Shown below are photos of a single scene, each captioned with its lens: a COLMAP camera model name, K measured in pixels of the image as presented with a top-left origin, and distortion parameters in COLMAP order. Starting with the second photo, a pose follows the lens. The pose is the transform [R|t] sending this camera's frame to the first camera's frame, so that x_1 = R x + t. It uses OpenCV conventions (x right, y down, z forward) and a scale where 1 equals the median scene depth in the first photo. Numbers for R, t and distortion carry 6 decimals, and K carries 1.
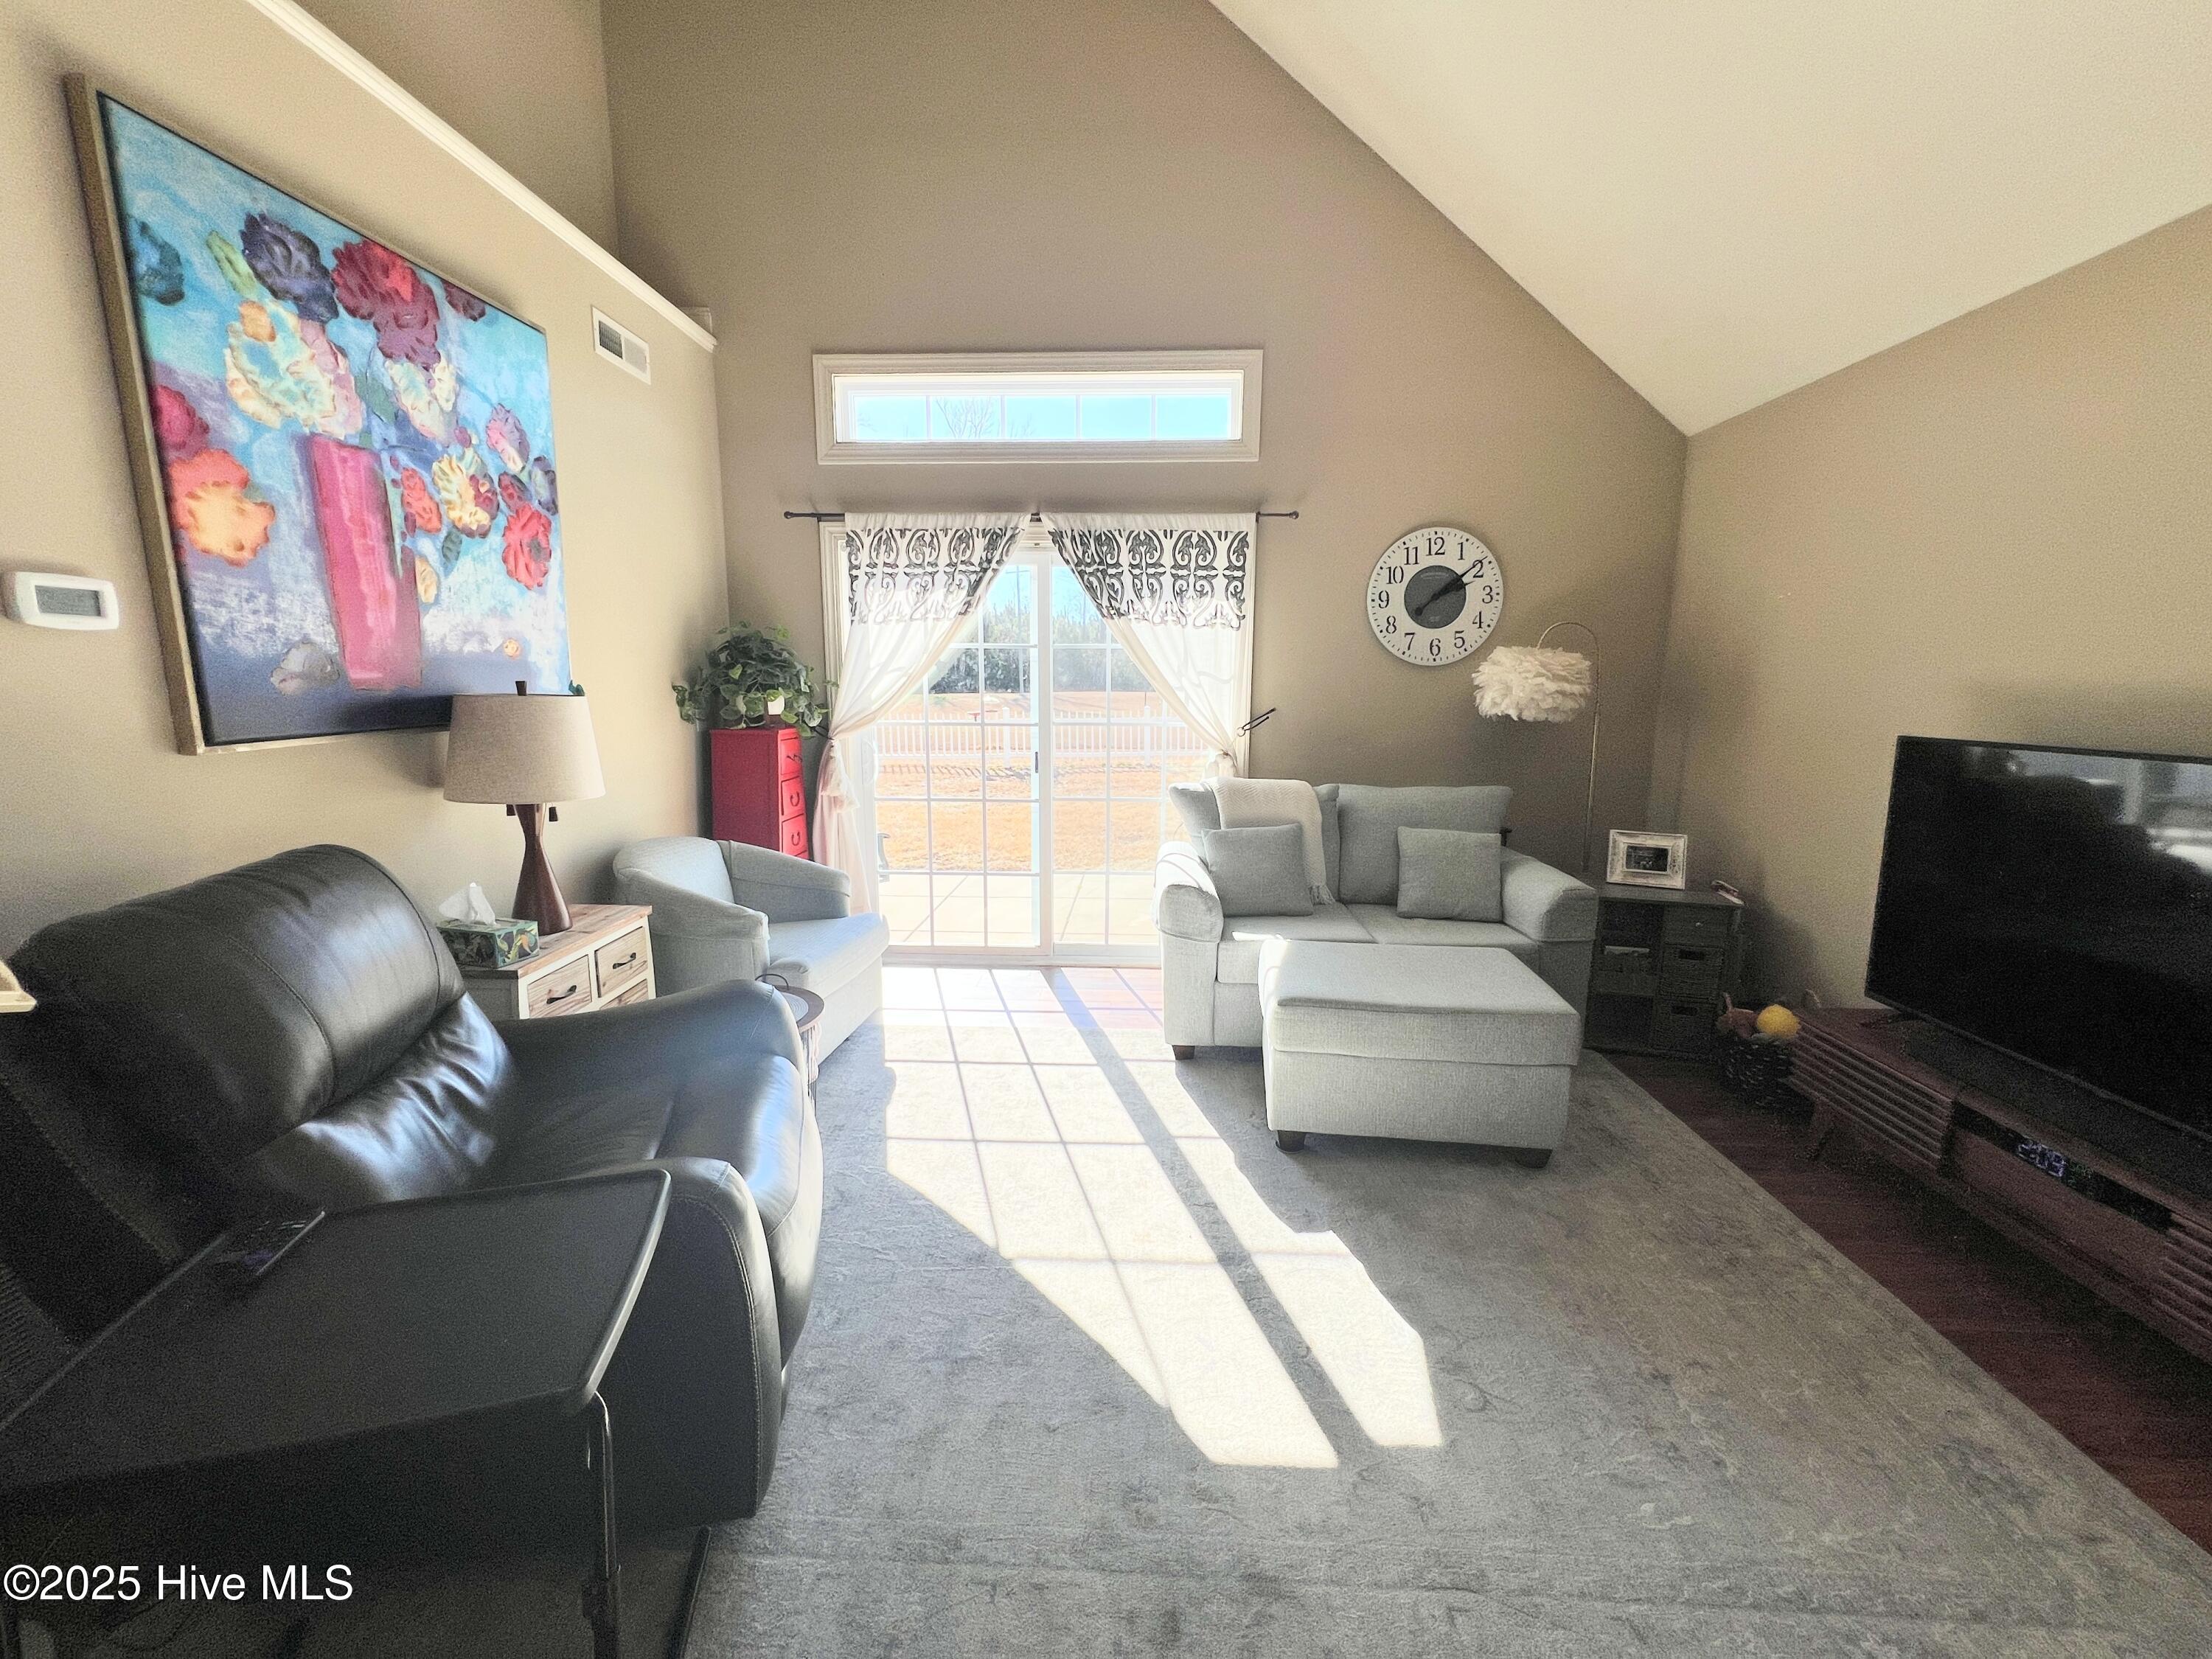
lens RADIAL K [[885.0, 0, 1099.2], [0, 885.0, 830.8], [0, 0, 1]] dist [-0.003405, 0.000411]
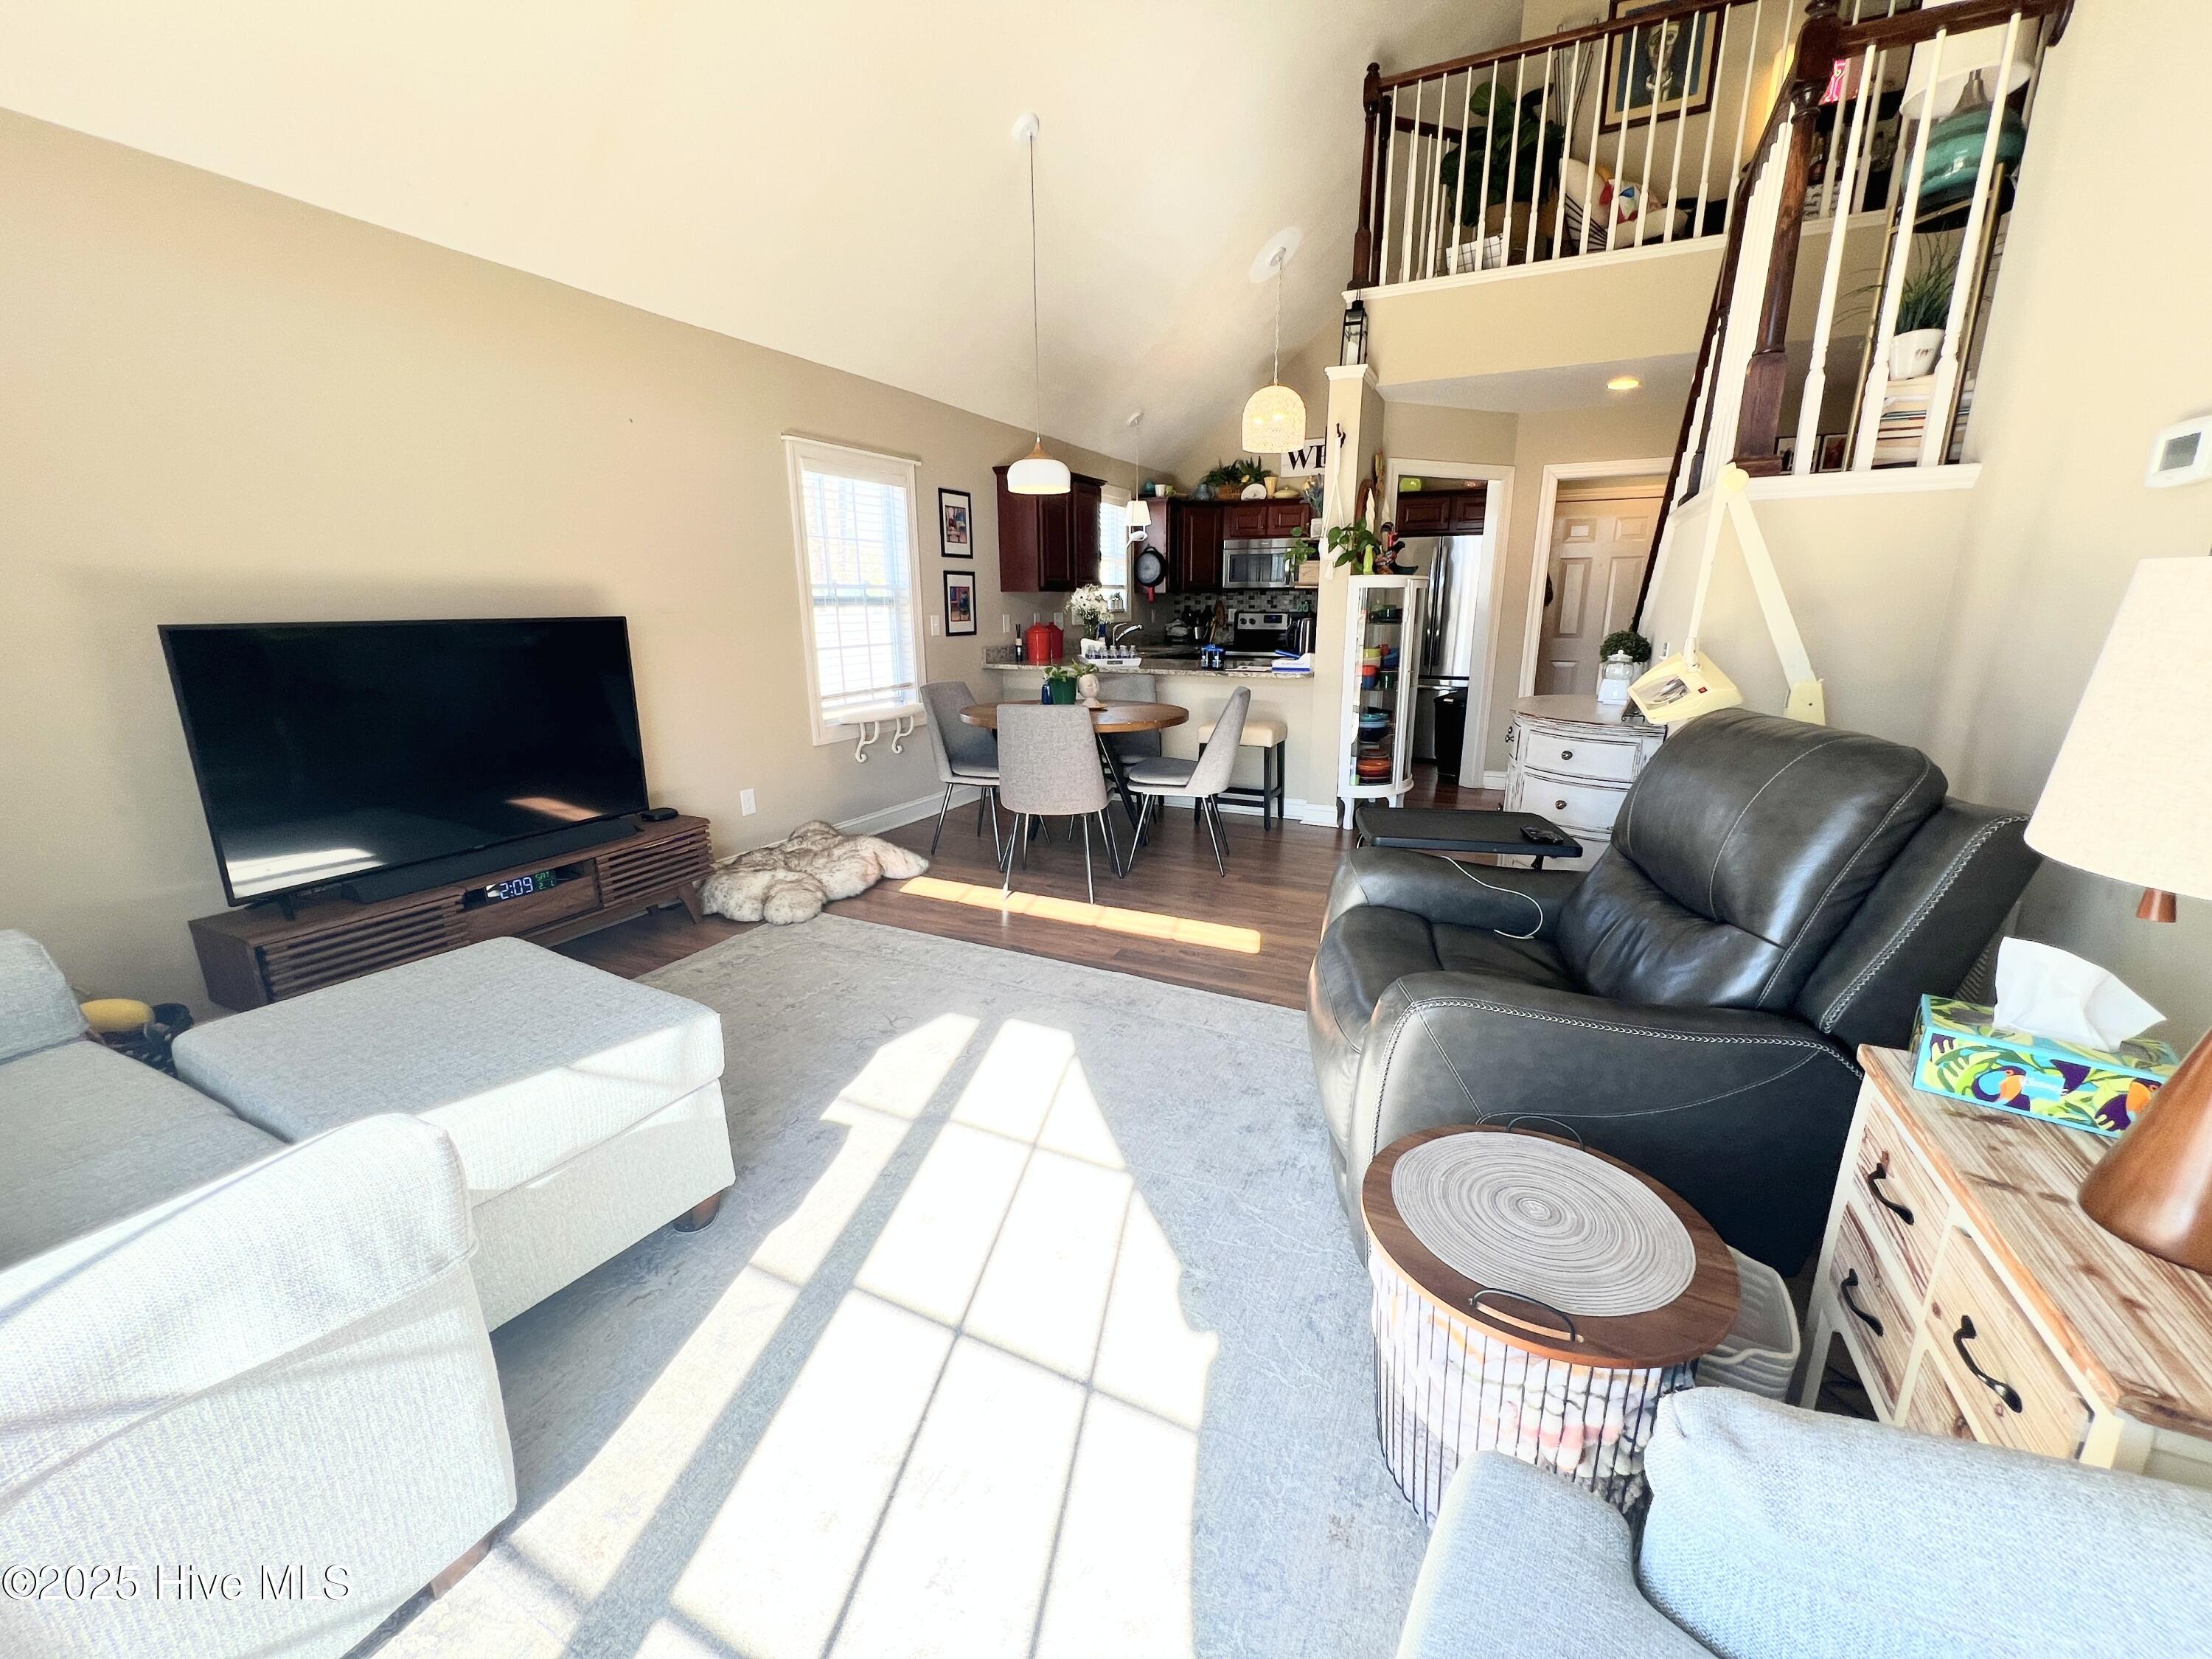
lens RADIAL K [[885.0, 0, 1100.8], [0, 885.0, 823.6], [0, 0, 1]] dist [-0.003405, 0.000411]
pose [[-0.913291, -0.101734, 0.394399, -0.421879], [0.067133, 0.917464, 0.392114, -0.249006], [-0.401738, 0.384591, -0.831081, 1.682881]]
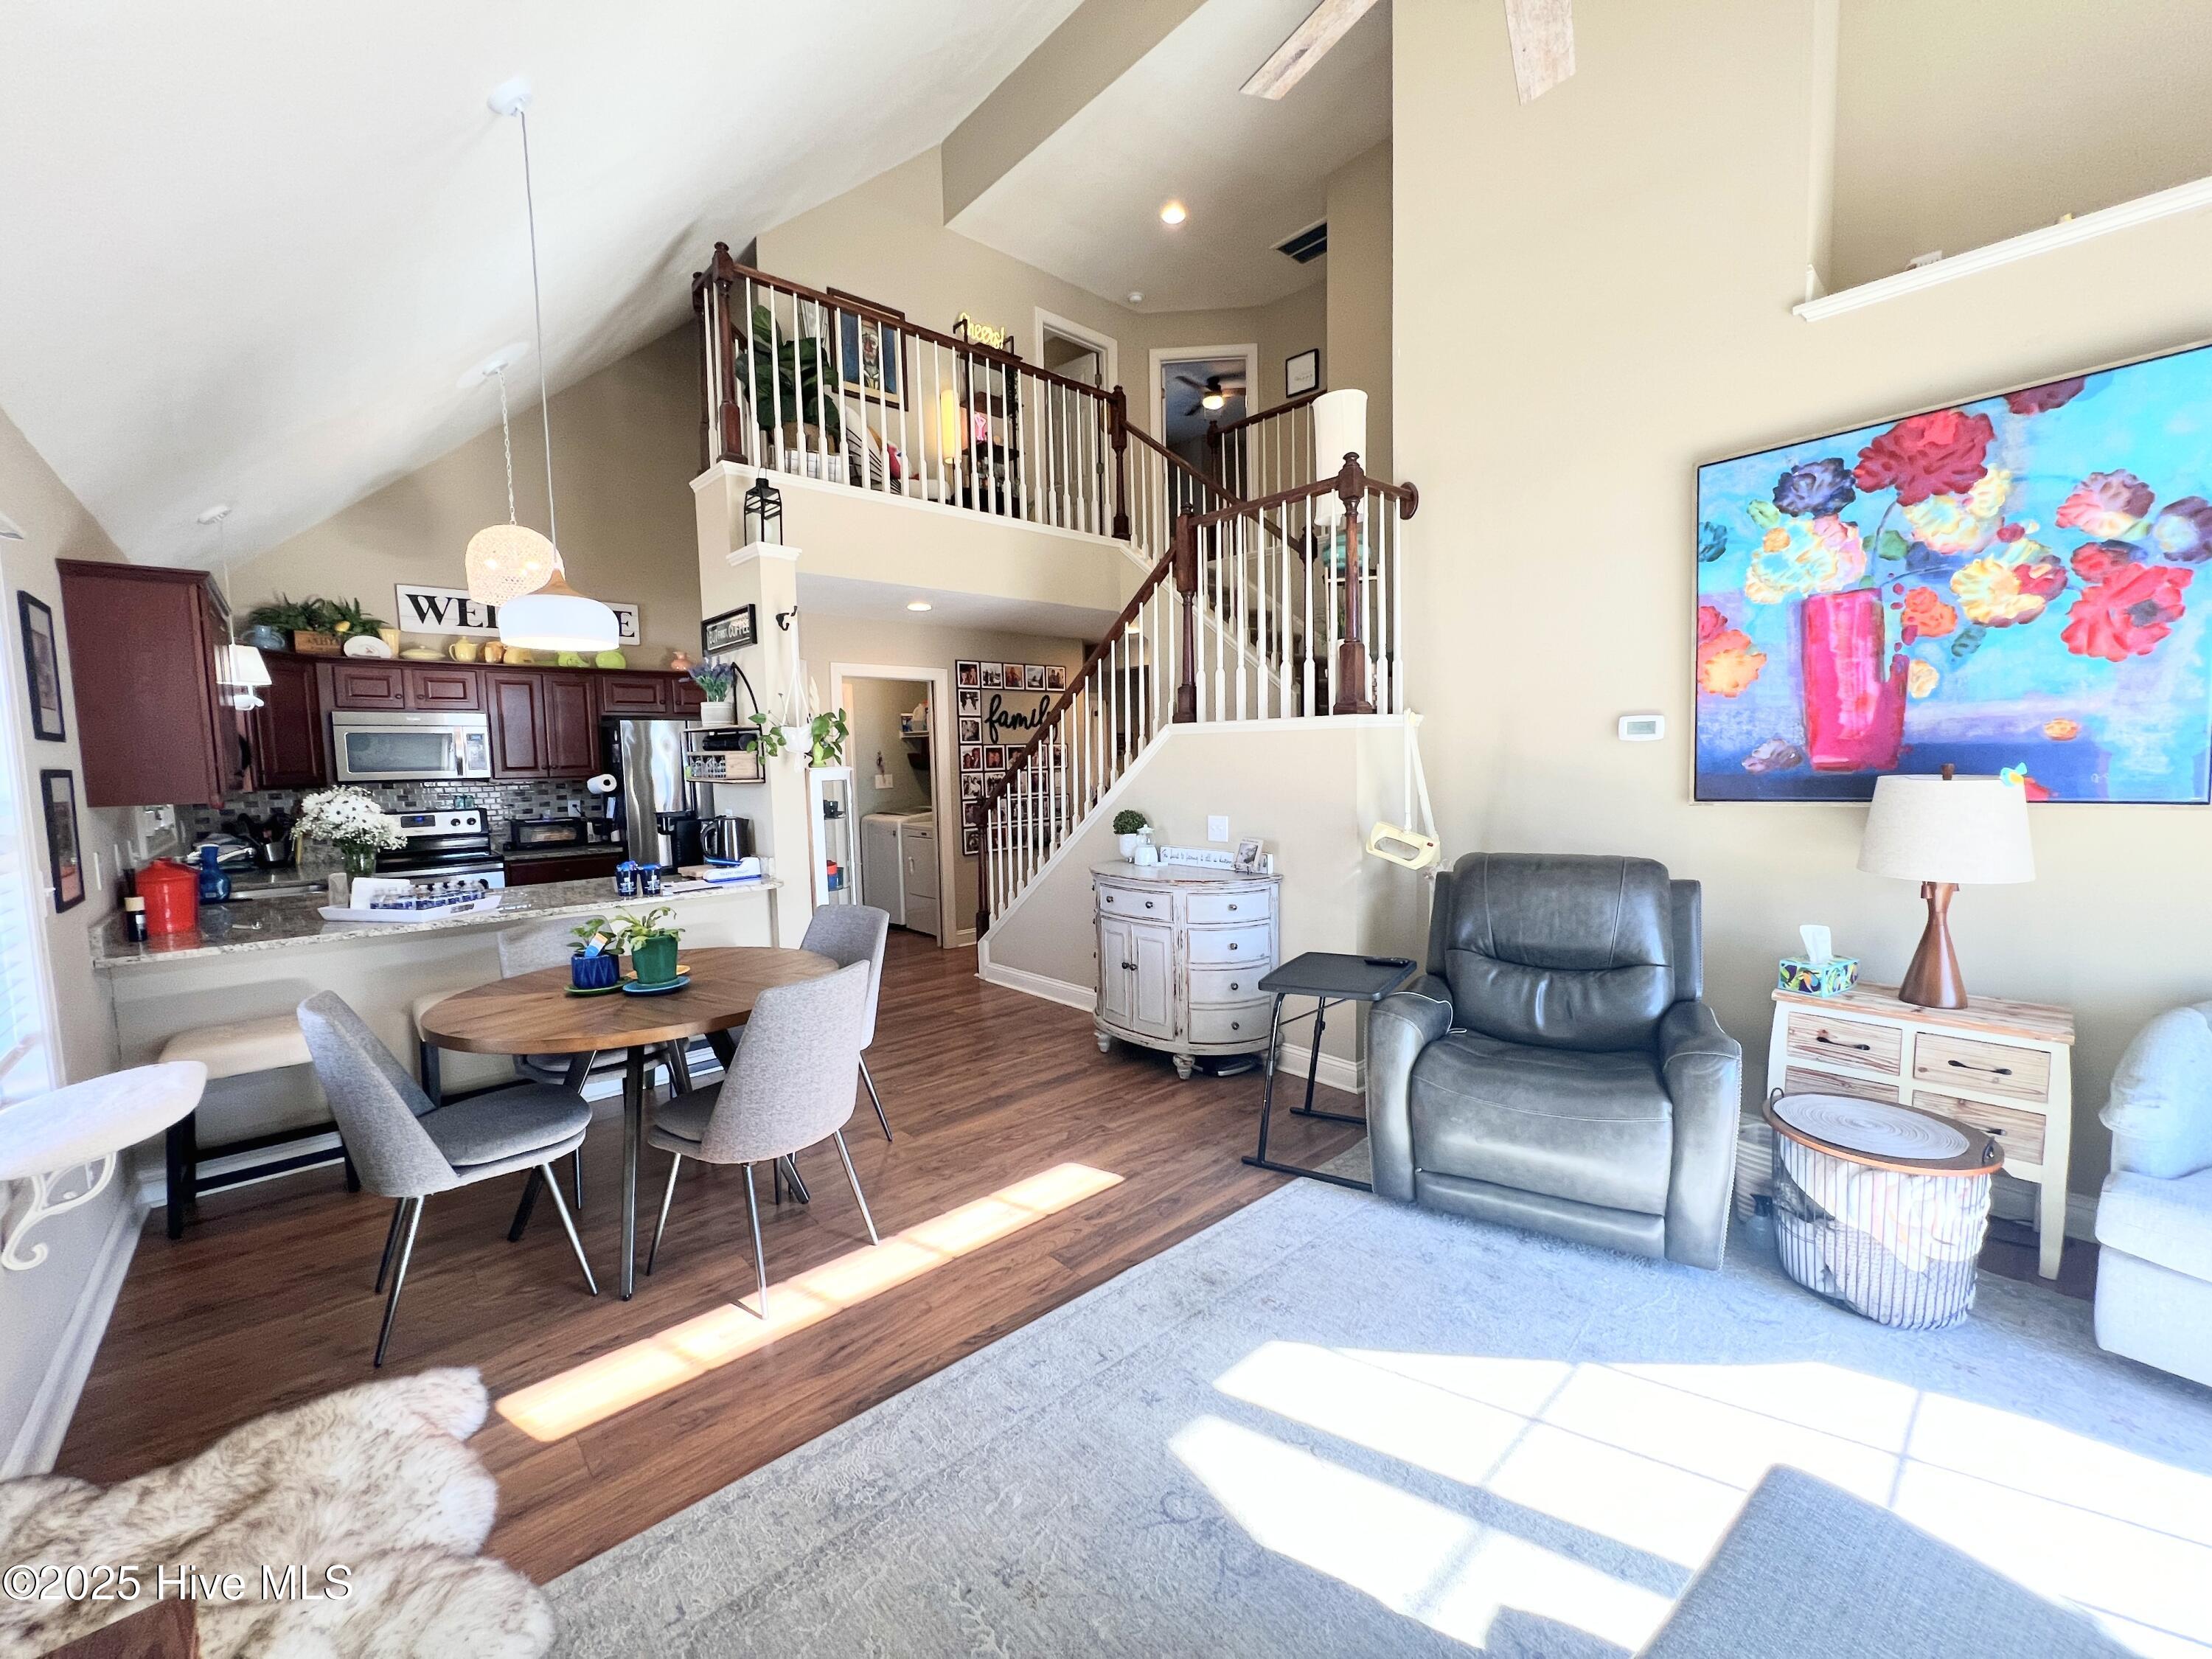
lens RADIAL K [[885.0, 0, 1108.9], [0, 885.0, 829.2], [0, 0, 1]] dist [-0.003405, 0.000411]
pose [[-0.712842, 0.067474, -0.698072, 0.907243], [-0.099621, 0.975526, 0.196020, -0.229394], [0.694214, 0.209274, -0.688674, 1.195713]]
